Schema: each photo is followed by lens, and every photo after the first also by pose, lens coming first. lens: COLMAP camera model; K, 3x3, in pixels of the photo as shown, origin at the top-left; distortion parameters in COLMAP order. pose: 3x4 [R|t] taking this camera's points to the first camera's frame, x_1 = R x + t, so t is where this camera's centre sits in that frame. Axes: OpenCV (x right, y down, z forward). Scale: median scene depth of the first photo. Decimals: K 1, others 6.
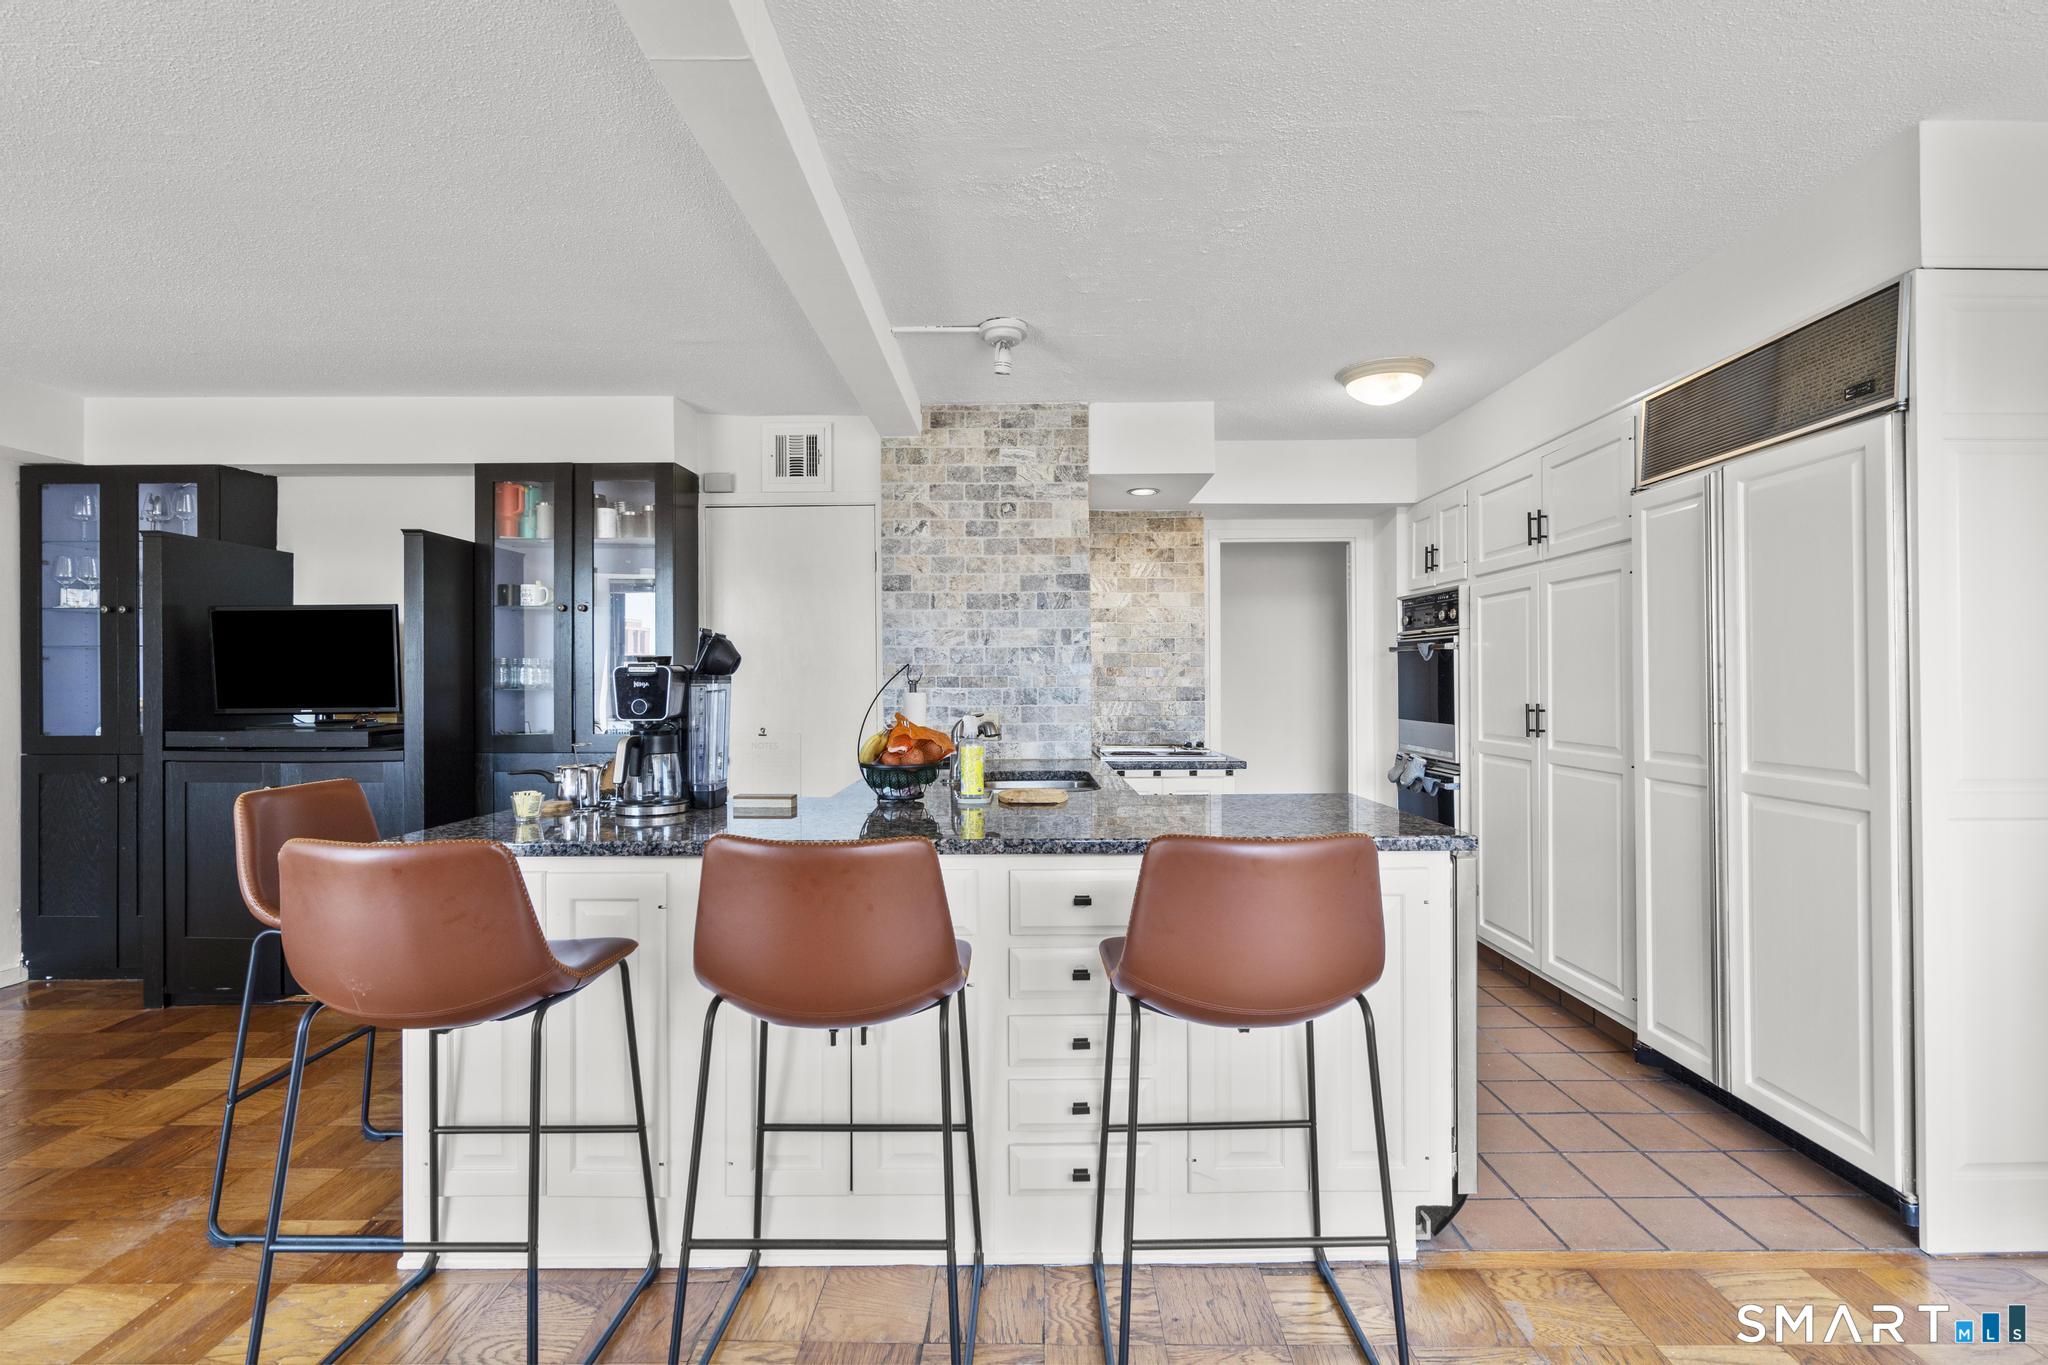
lens RADIAL K [[925.9, 0, 1032.0], [0, 925.9, 680.6], [0, 0, 1]] dist [-0.003482, 0.003085]
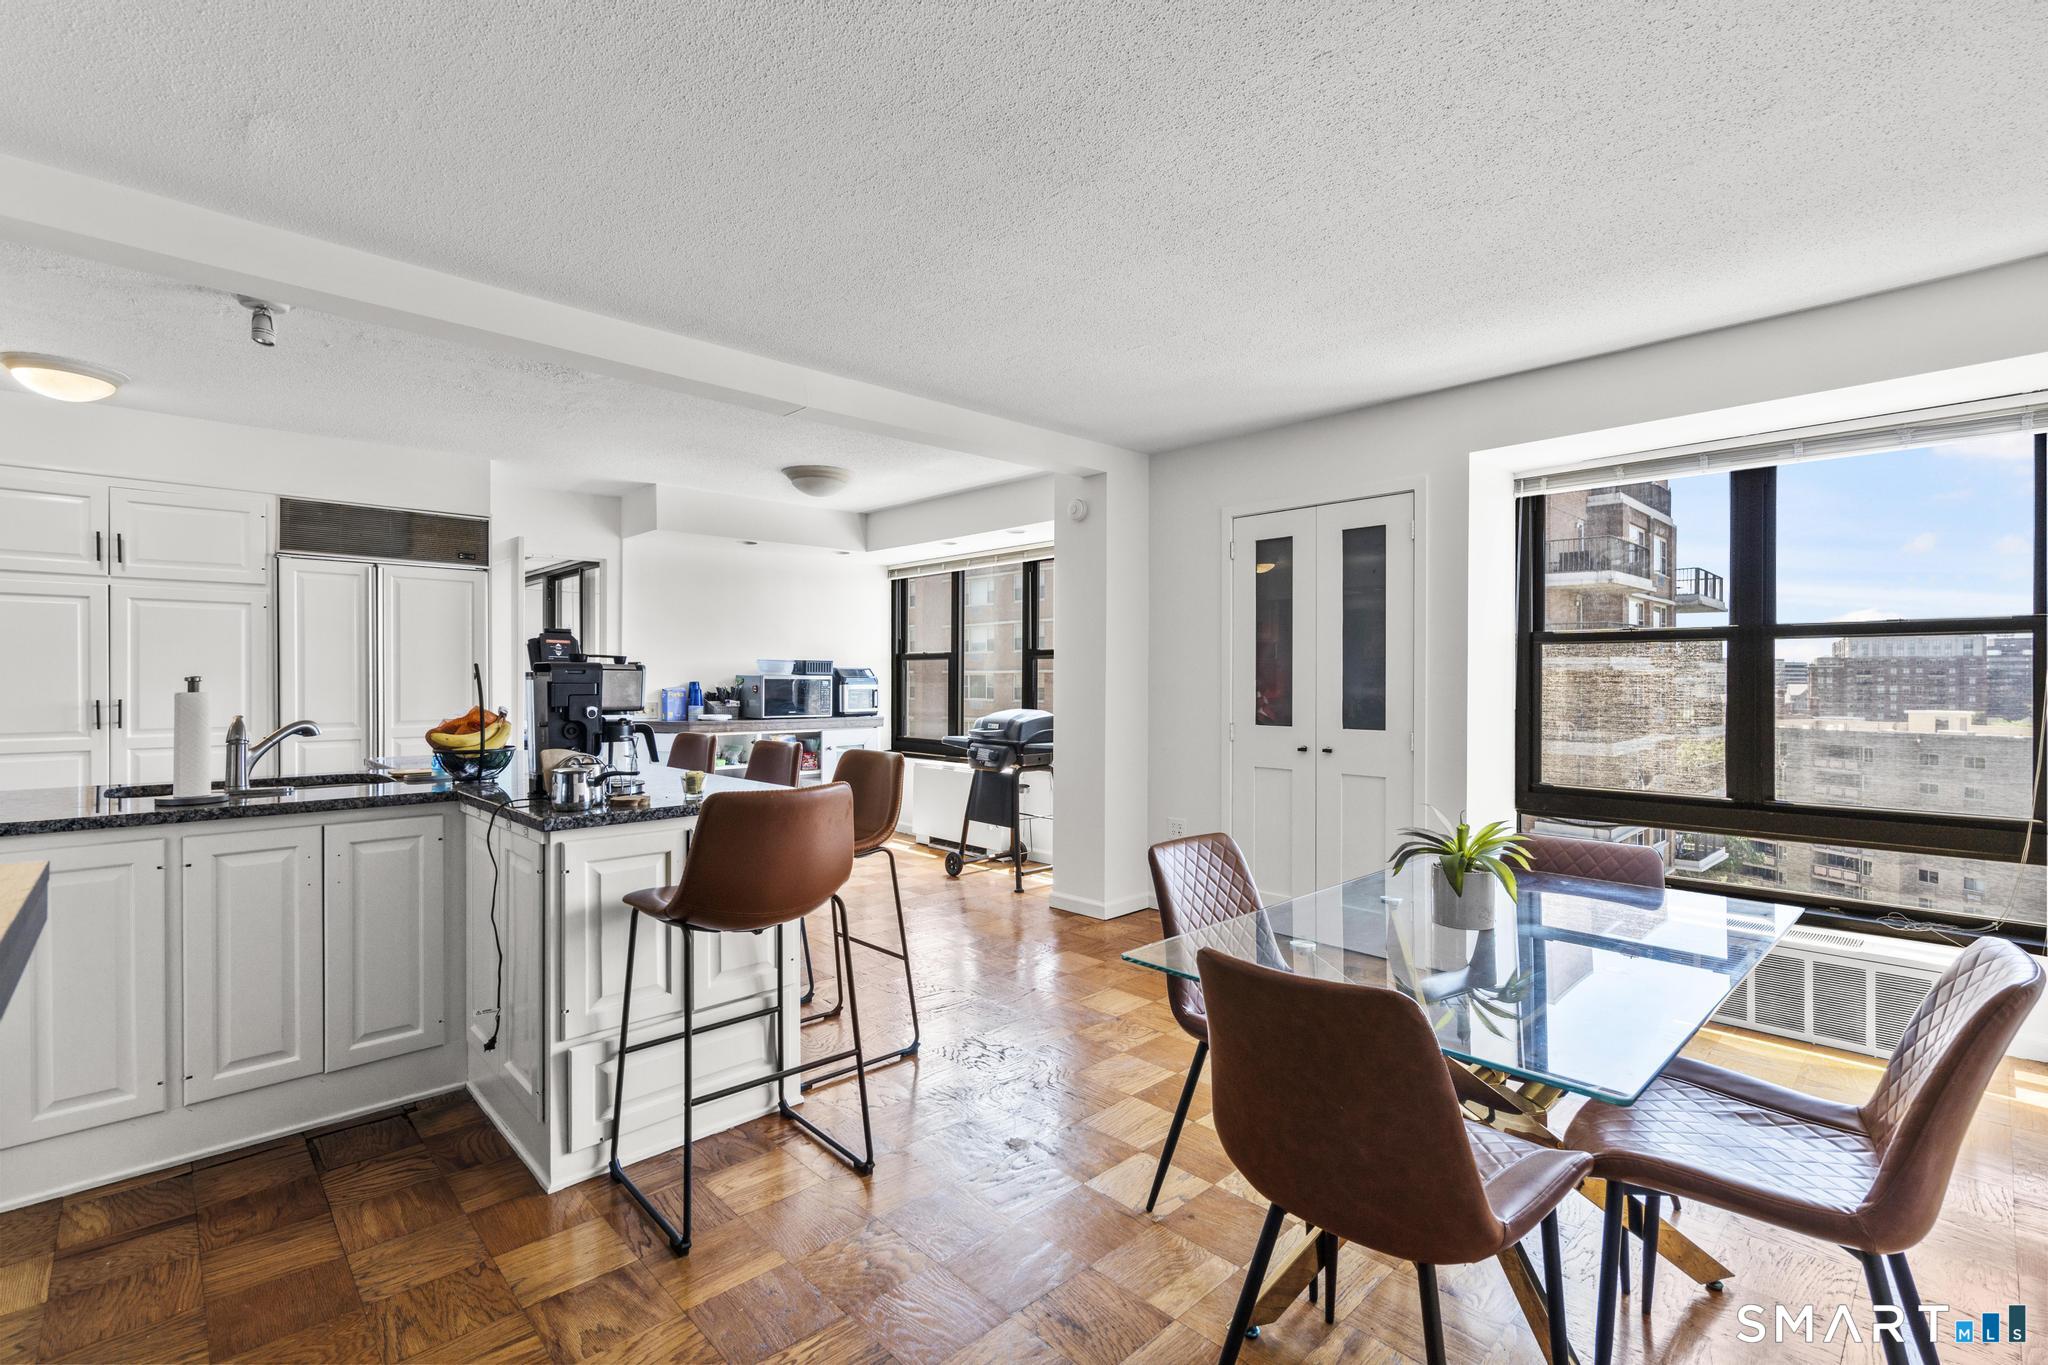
lens RADIAL K [[925.9, 0, 1029.1], [0, 925.9, 680.6], [0, 0, 1]] dist [-0.003482, 0.003085]
pose [[-0.691969, 0.002657, 0.721923, -0.955512], [0.001154, 0.999996, -0.002575, 0.004605], [-0.721927, -0.000949, -0.691969, 0.854314]]
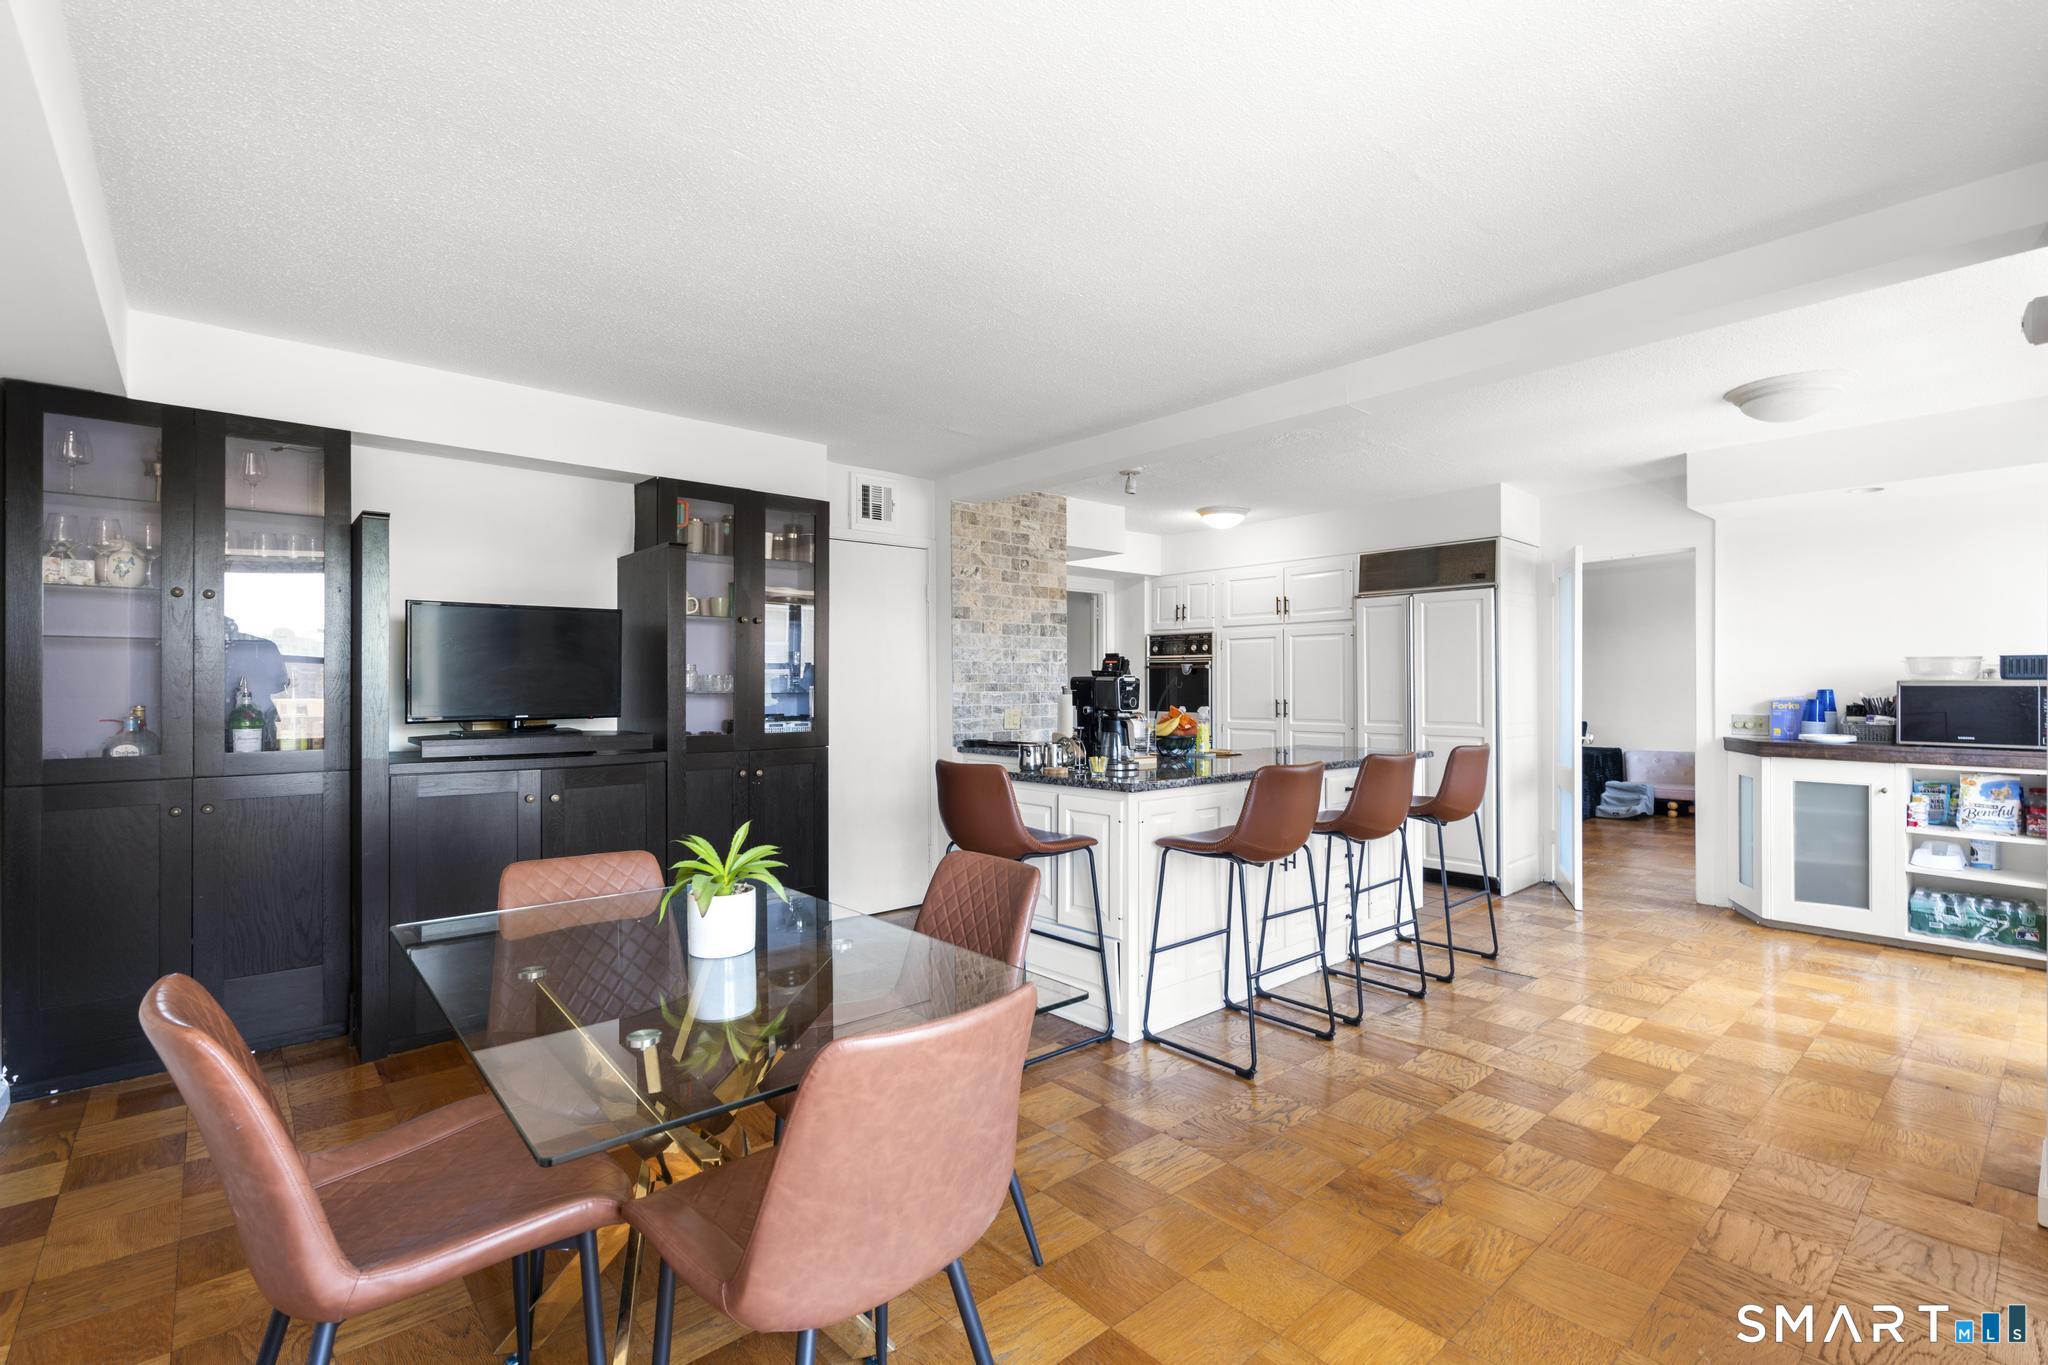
lens RADIAL K [[925.9, 0, 1033.1], [0, 925.9, 686.1], [0, 0, 1]] dist [-0.003482, 0.003085]
pose [[0.745135, 0.002907, 0.666908, -0.953943], [-0.002443, 0.999996, -0.001630, 0.001682], [-0.666910, -0.000415, 0.745138, -0.055888]]
